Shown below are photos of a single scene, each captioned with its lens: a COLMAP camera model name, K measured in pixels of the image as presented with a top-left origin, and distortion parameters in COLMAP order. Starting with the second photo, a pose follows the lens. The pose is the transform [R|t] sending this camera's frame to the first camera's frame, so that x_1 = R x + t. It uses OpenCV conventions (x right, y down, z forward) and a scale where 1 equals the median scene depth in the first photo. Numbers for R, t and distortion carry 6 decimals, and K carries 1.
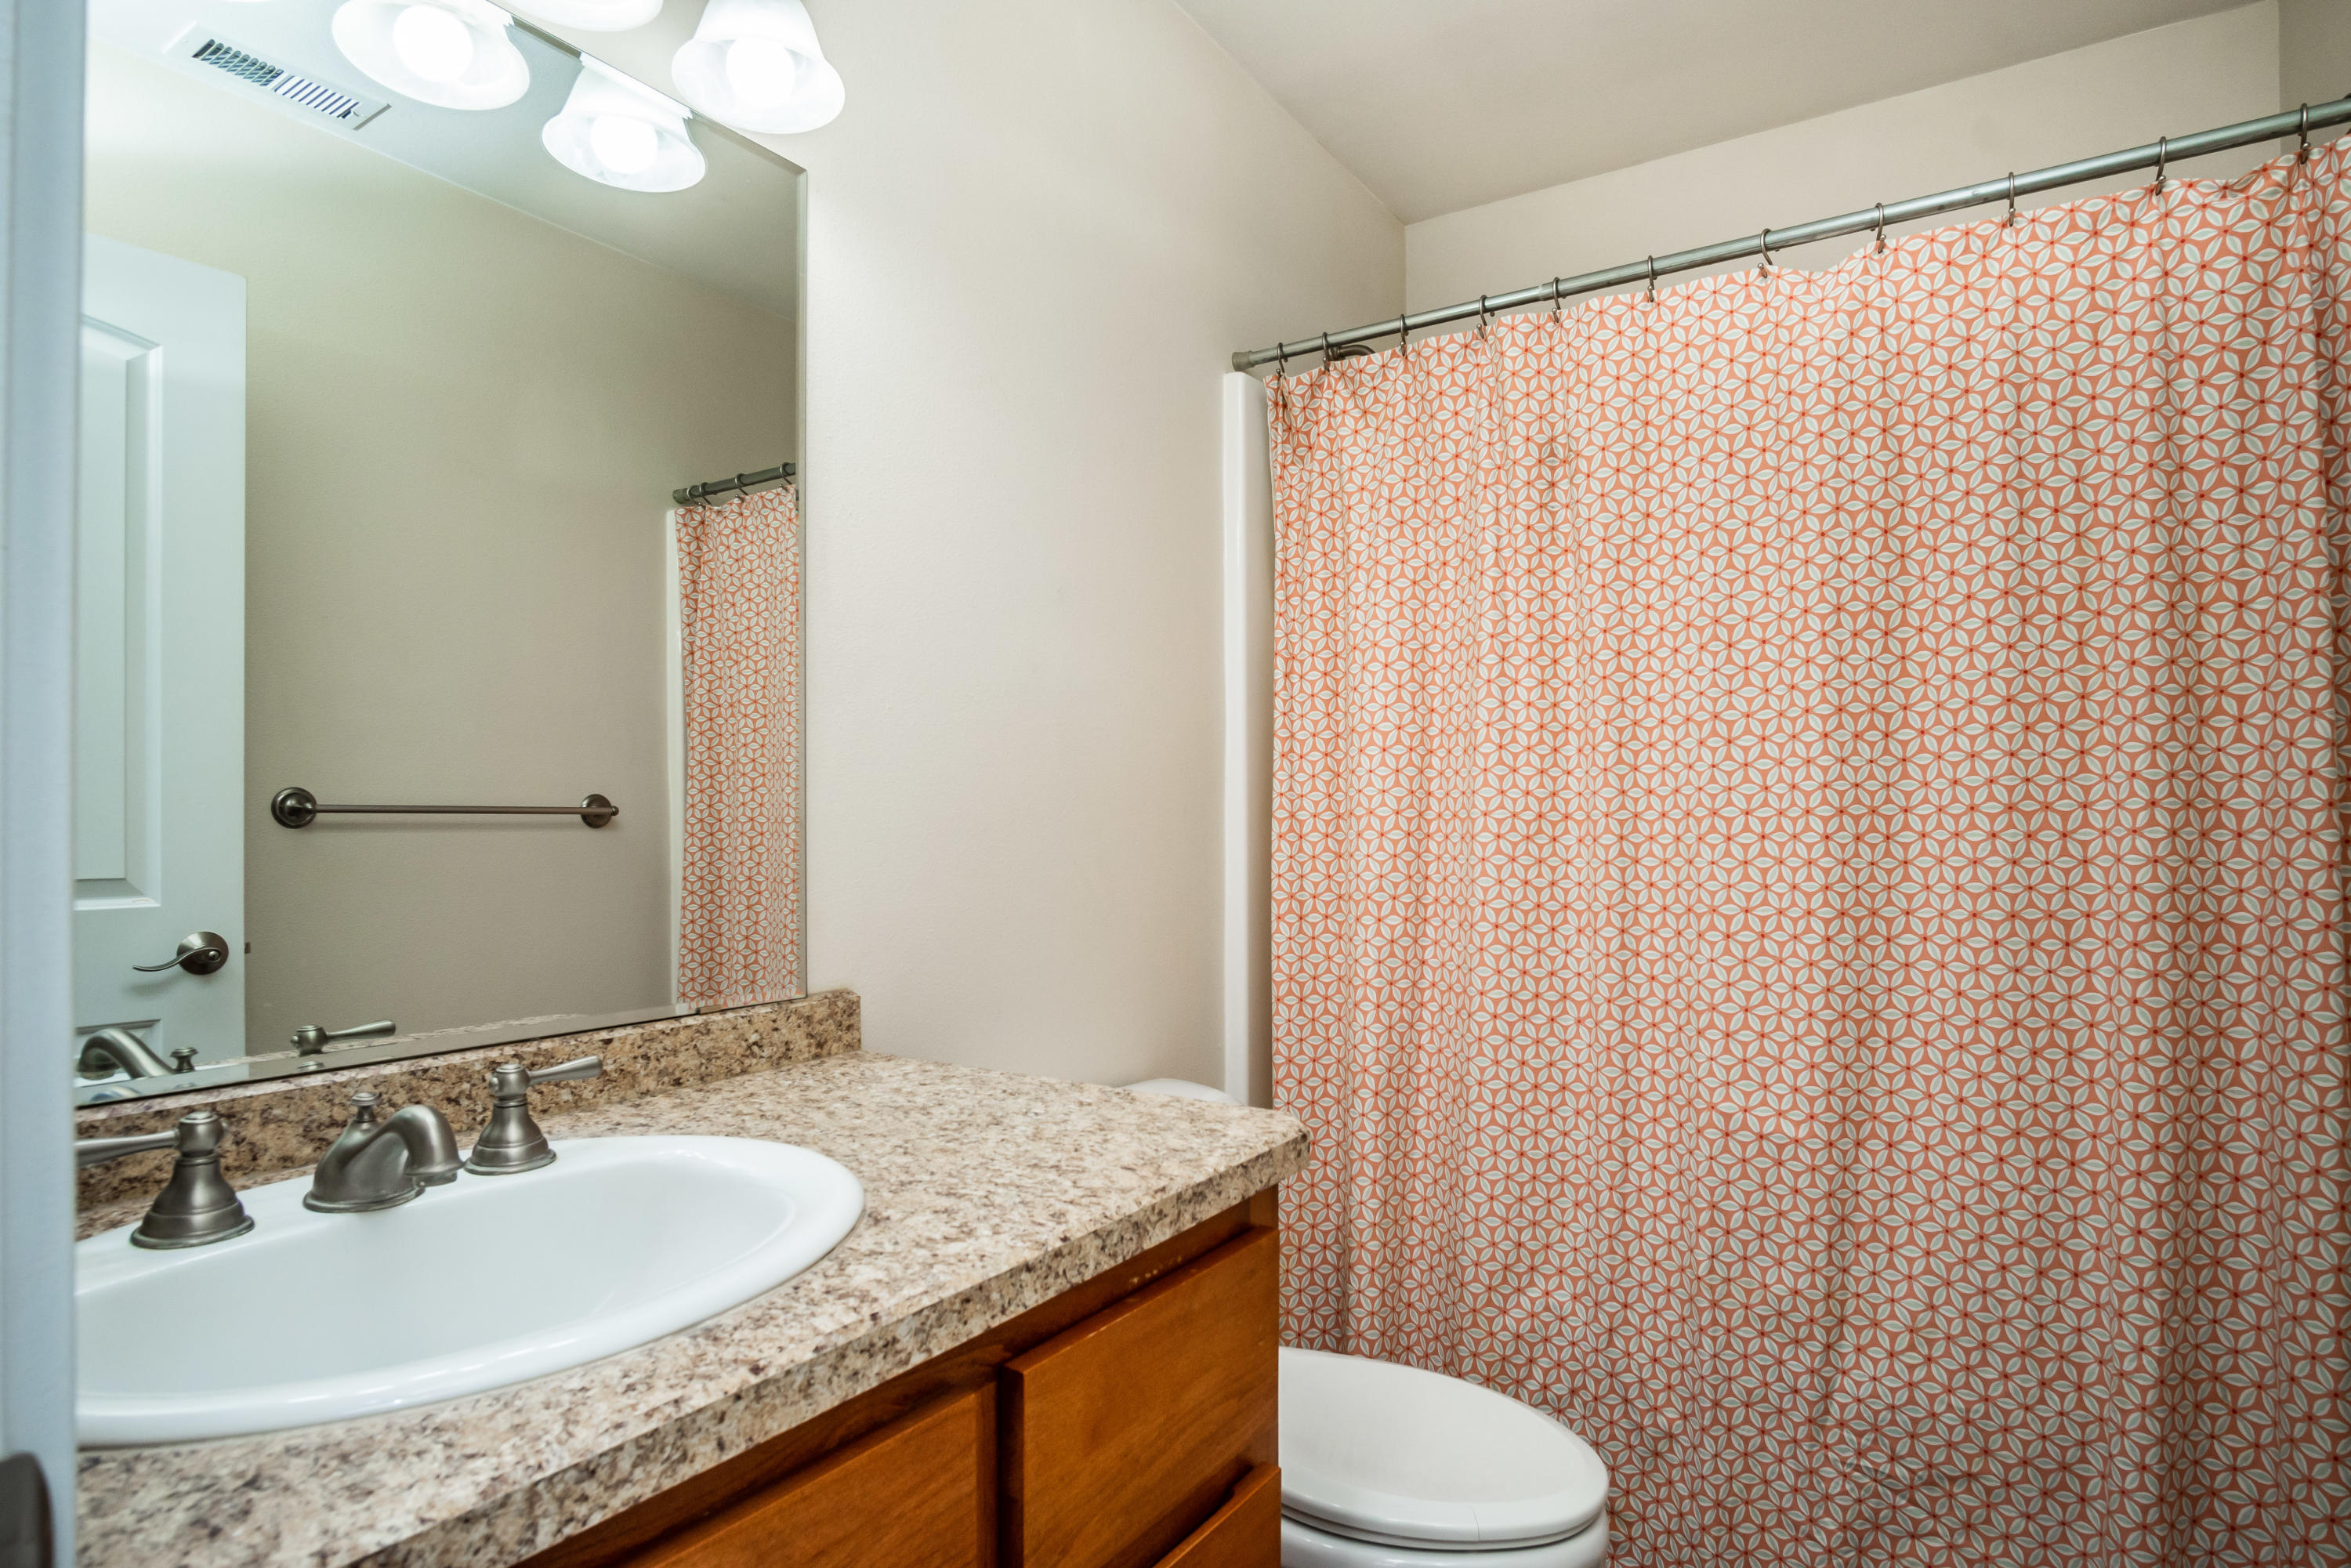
lens RADIAL K [[1278.3, 0, 1177.9], [0, 1278.3, 802.5], [0, 0, 1]] dist [-0.008472, -0.002278]
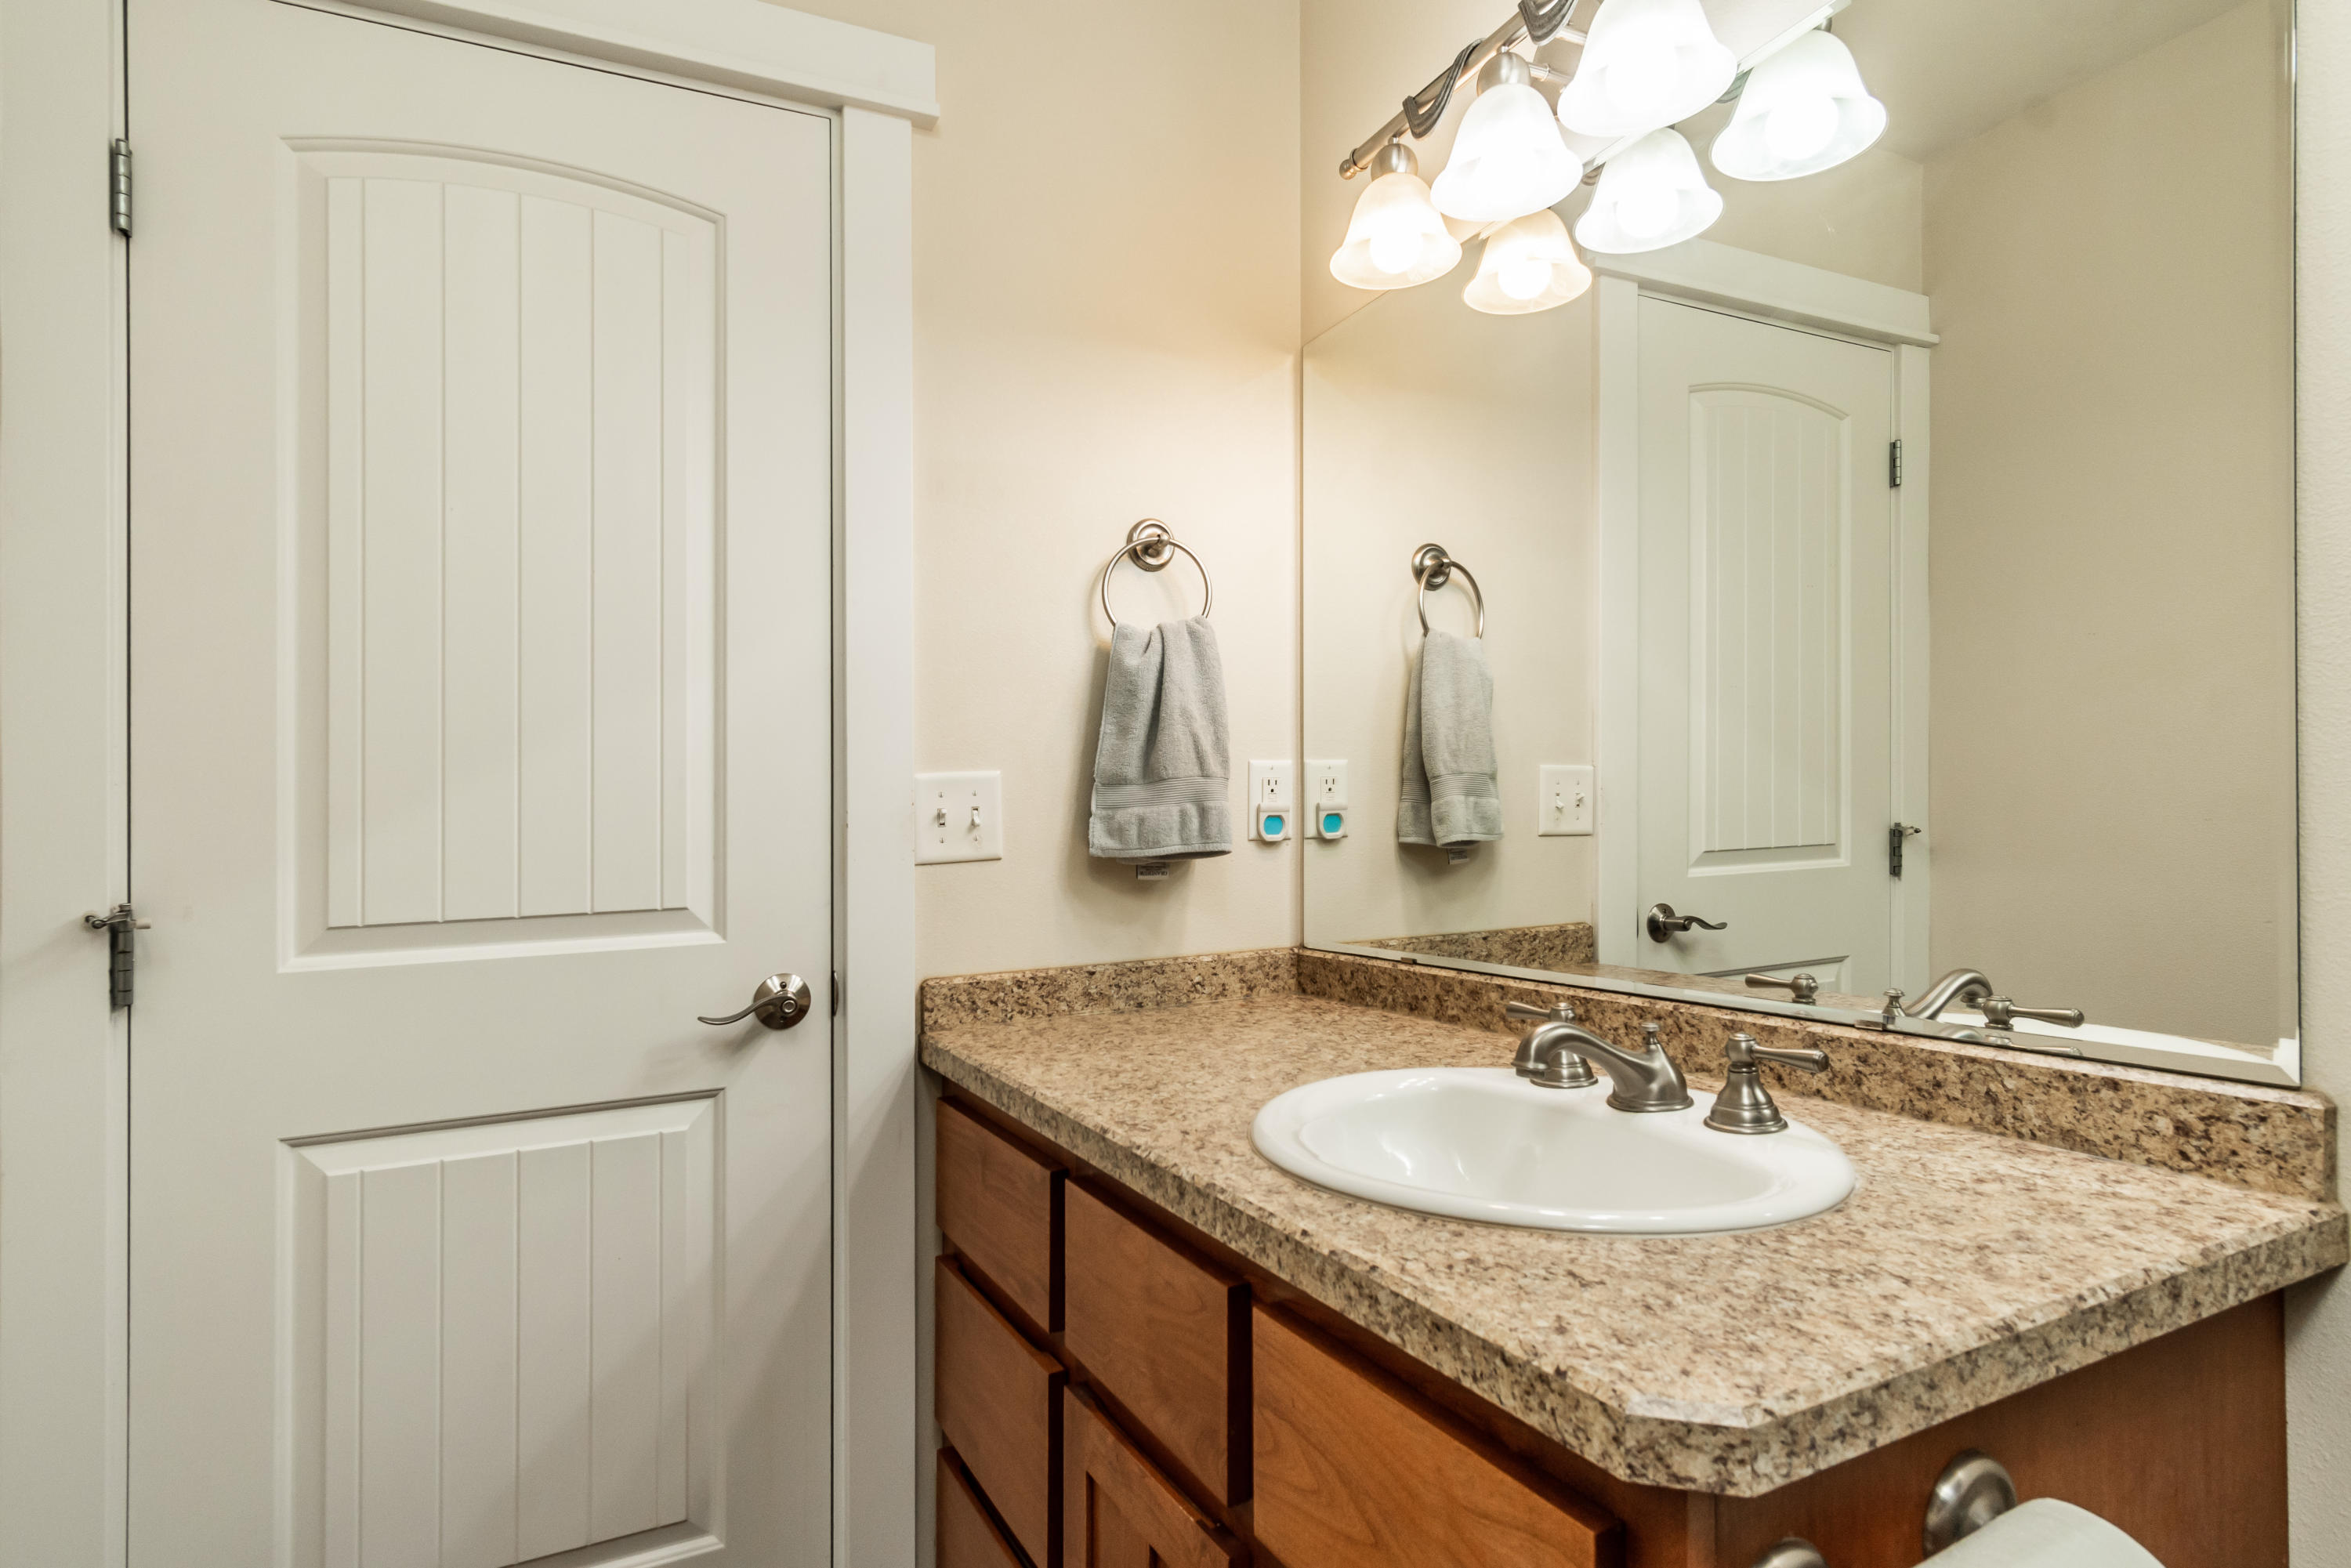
lens RADIAL K [[1278.3, 0, 1177.2], [0, 1278.3, 791.7], [0, 0, 1]] dist [-0.008472, -0.002278]
pose [[-0.490817, -0.000564, -0.871262, 0.753602], [0.032909, 0.999274, -0.019186, 0.013535], [0.870641, -0.038089, -0.490443, 1.337651]]
